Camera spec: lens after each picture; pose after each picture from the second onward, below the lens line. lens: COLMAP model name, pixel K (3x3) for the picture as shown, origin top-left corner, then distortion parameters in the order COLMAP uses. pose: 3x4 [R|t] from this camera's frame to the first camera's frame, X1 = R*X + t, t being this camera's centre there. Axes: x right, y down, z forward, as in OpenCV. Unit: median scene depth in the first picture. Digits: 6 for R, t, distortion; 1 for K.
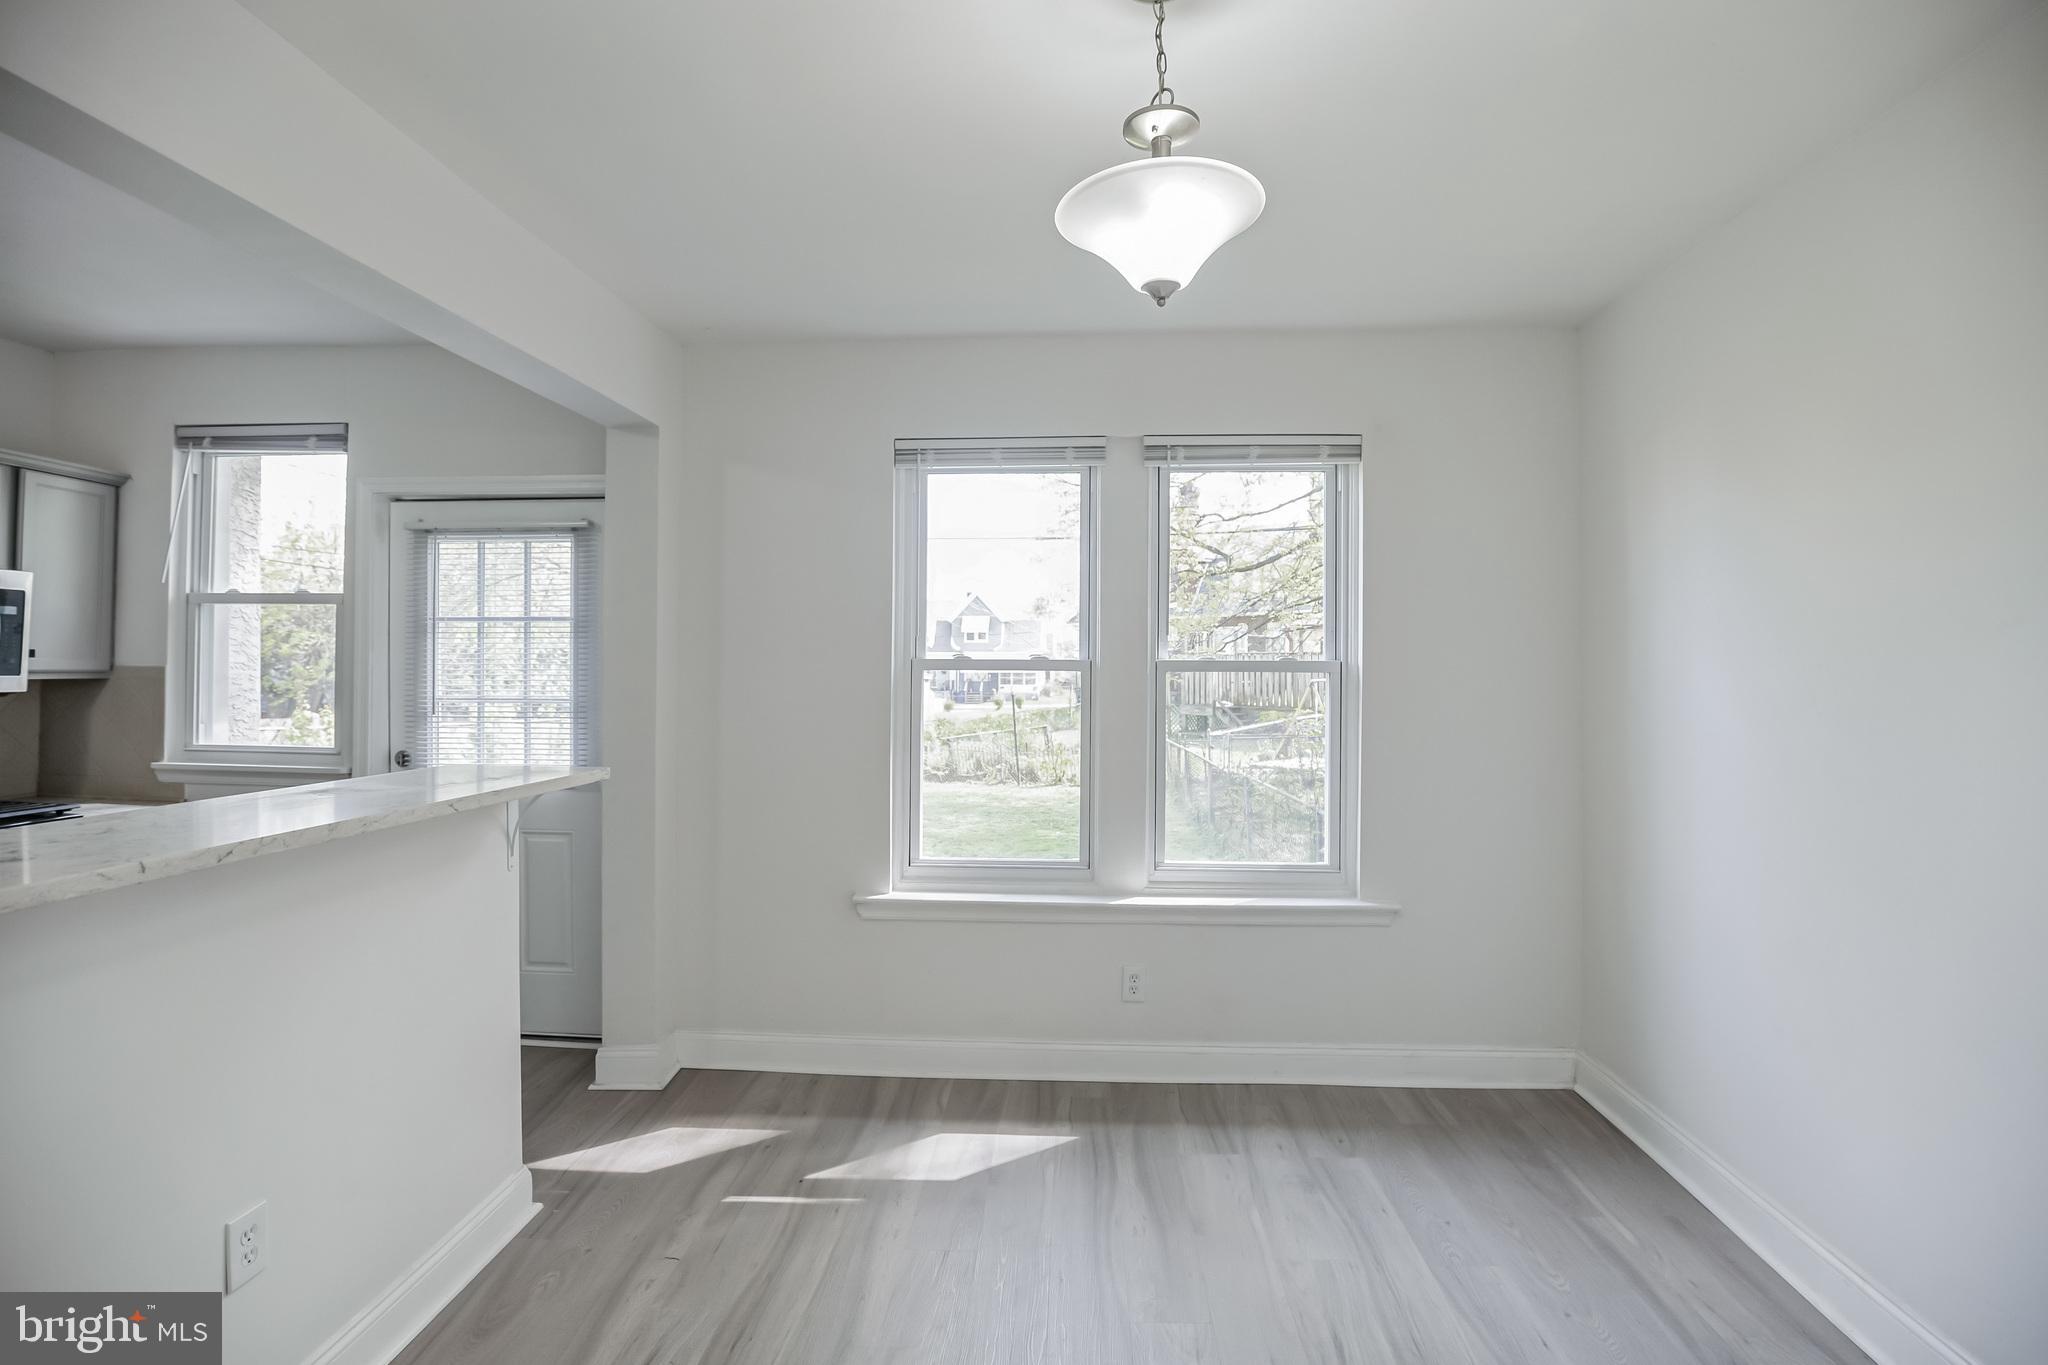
lens RADIAL K [[943.0, 0, 1023.9], [0, 943.0, 677.7], [0, 0, 1]] dist [-0.026099, 0.000315]
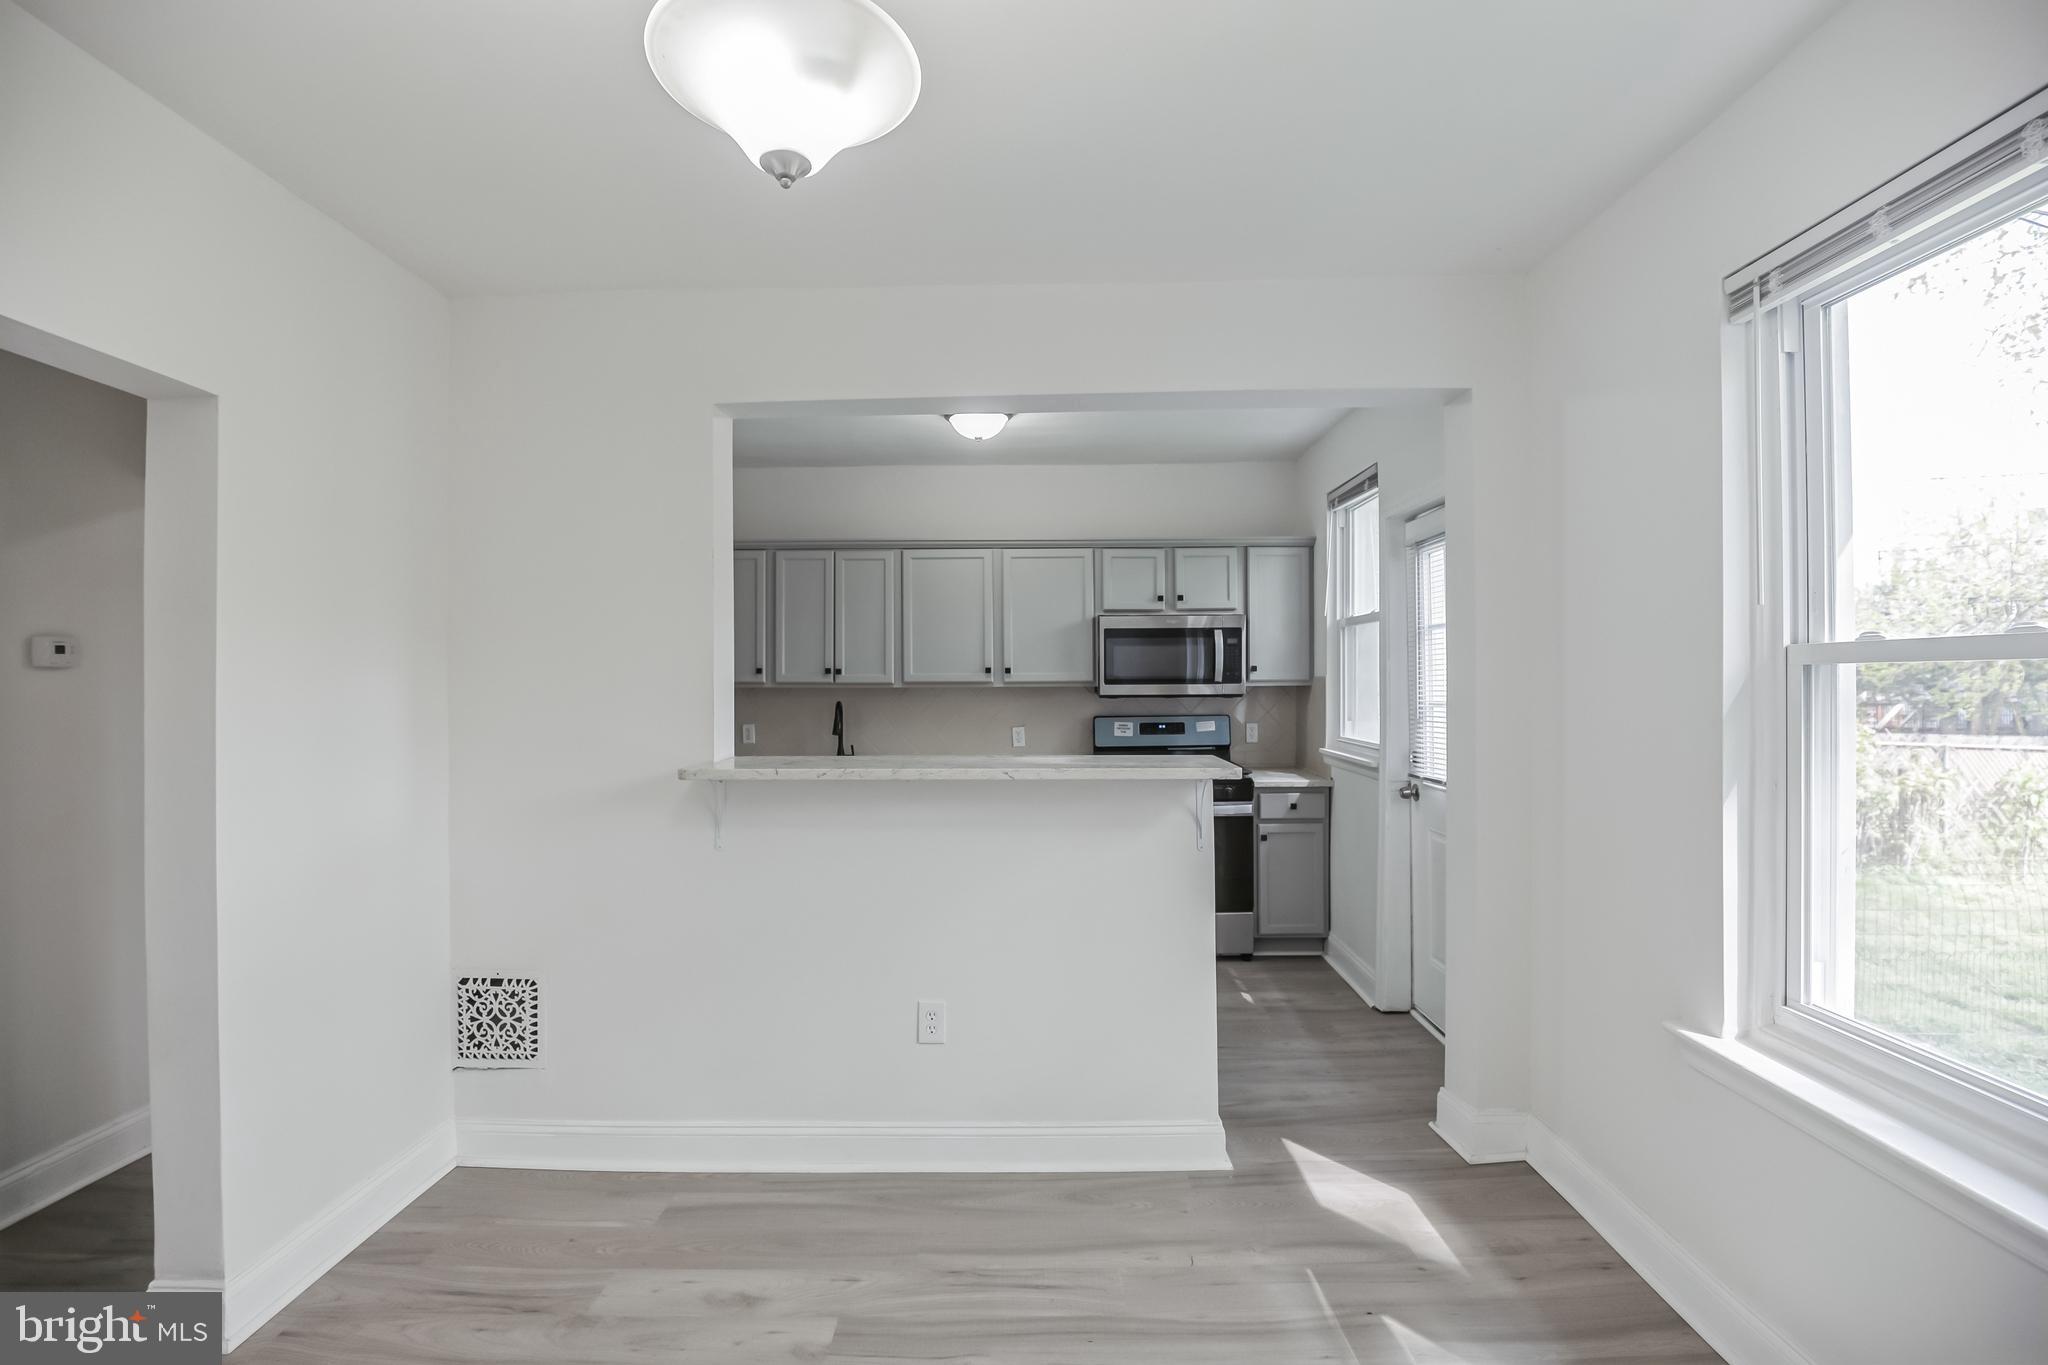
lens RADIAL K [[943.0, 0, 1023.9], [0, 943.0, 677.7], [0, 0, 1]] dist [-0.026099, 0.000315]
pose [[0.048486, -0.013297, -0.998735, 0.405448], [0.000940, 0.999912, -0.013267, 0.007370], [0.998823, -0.000295, 0.048494, 0.502345]]
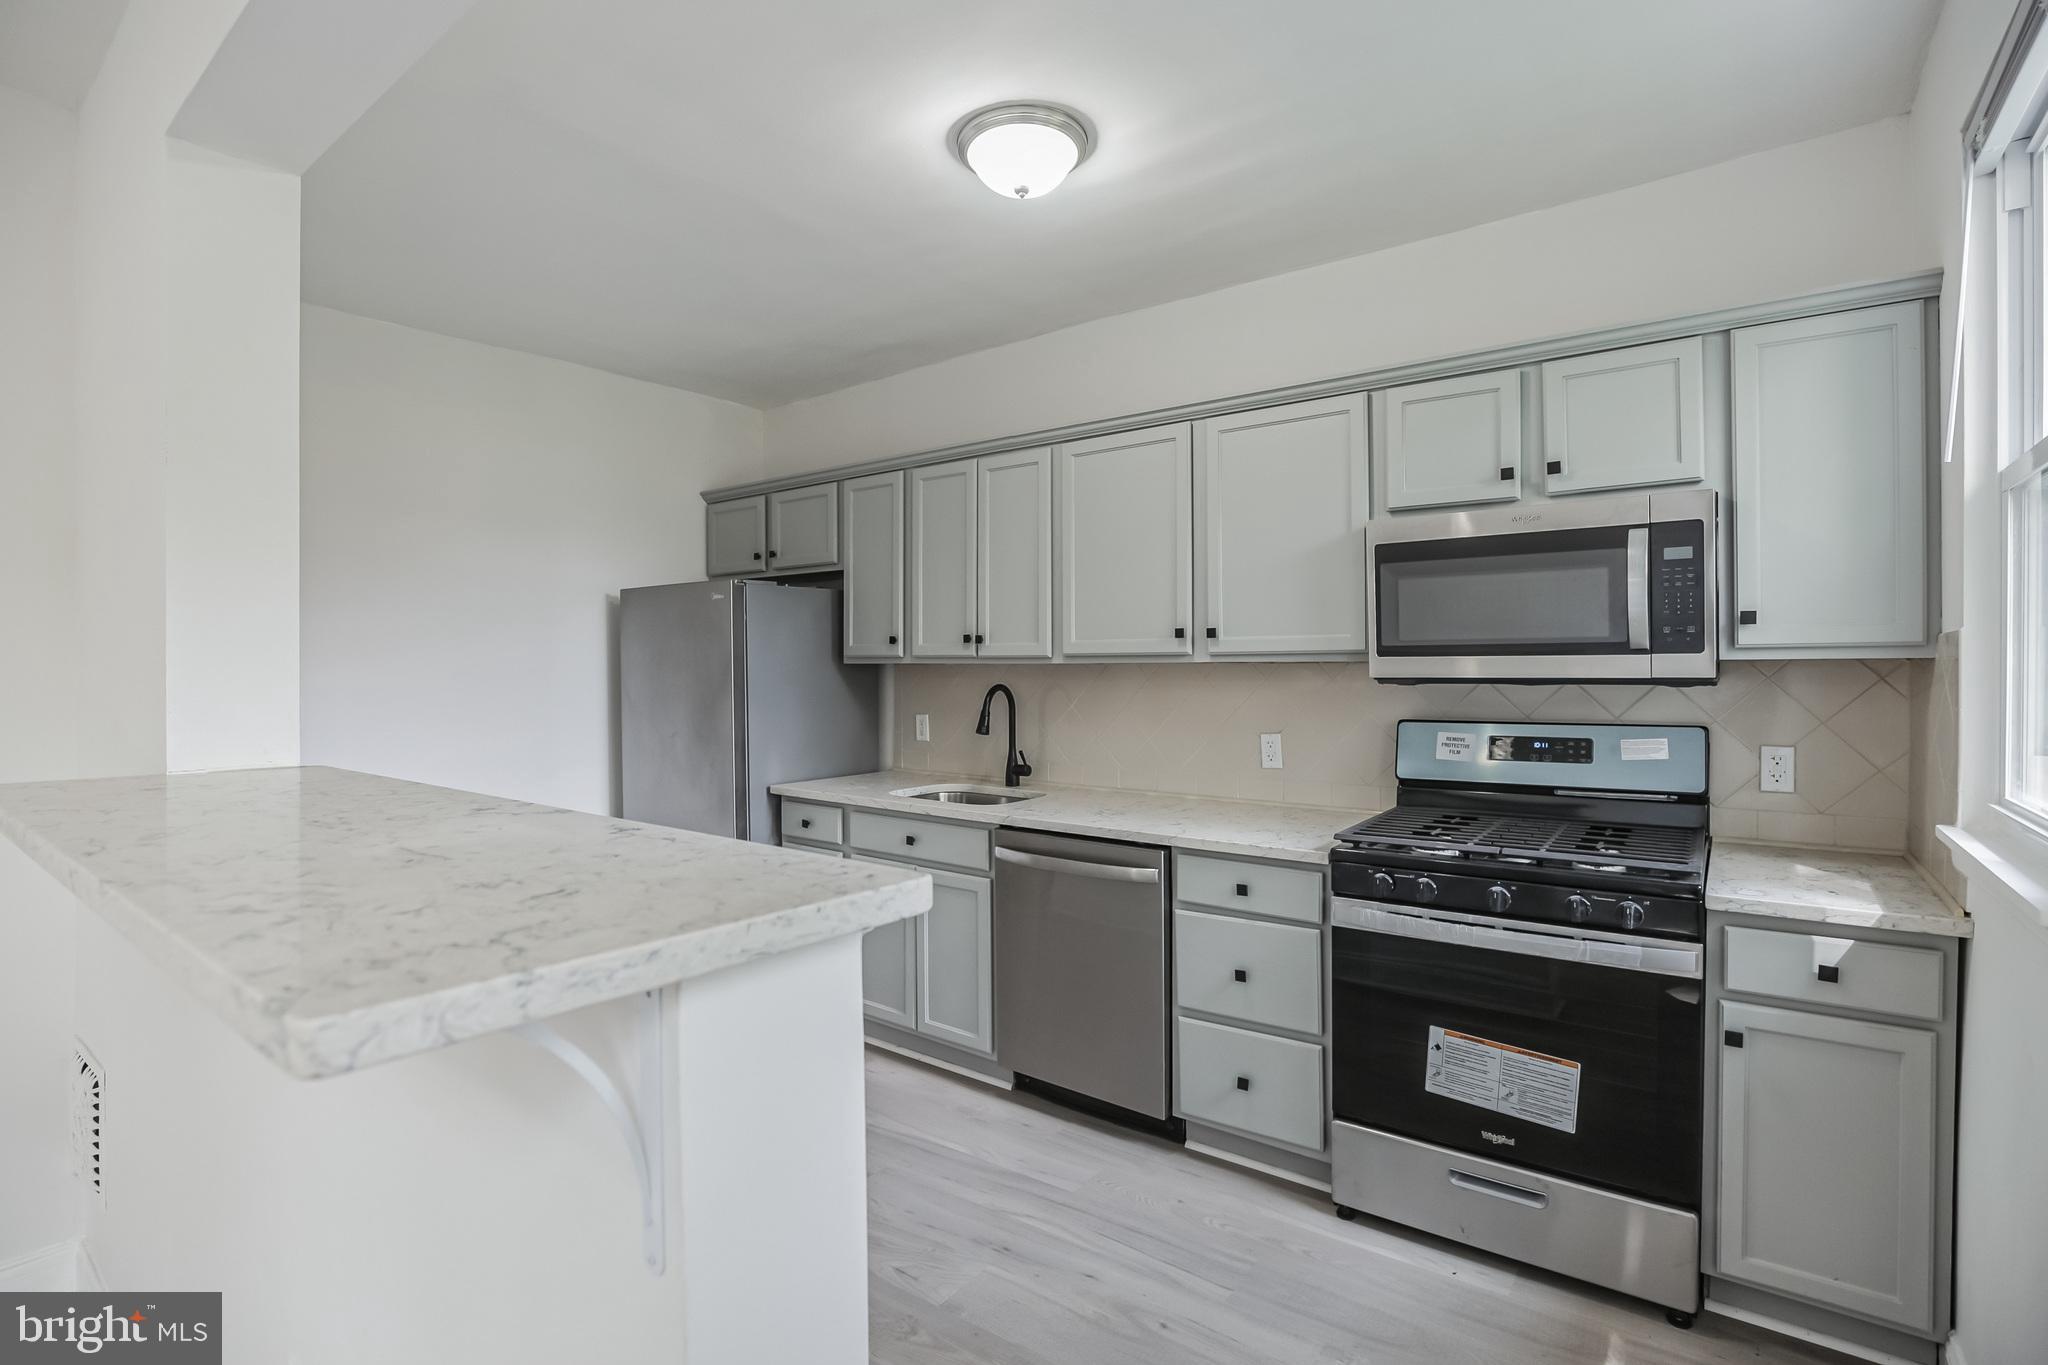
lens RADIAL K [[963.8, 0, 1022.6], [0, 963.8, 671.3], [0, 0, 1]] dist [-0.029325, 0.000102]
pose [[-0.546557, -0.010970, -0.837350, -0.248565], [-0.009437, 0.999931, -0.006940, 0.017516], [0.837369, 0.004109, -0.546623, 0.861363]]
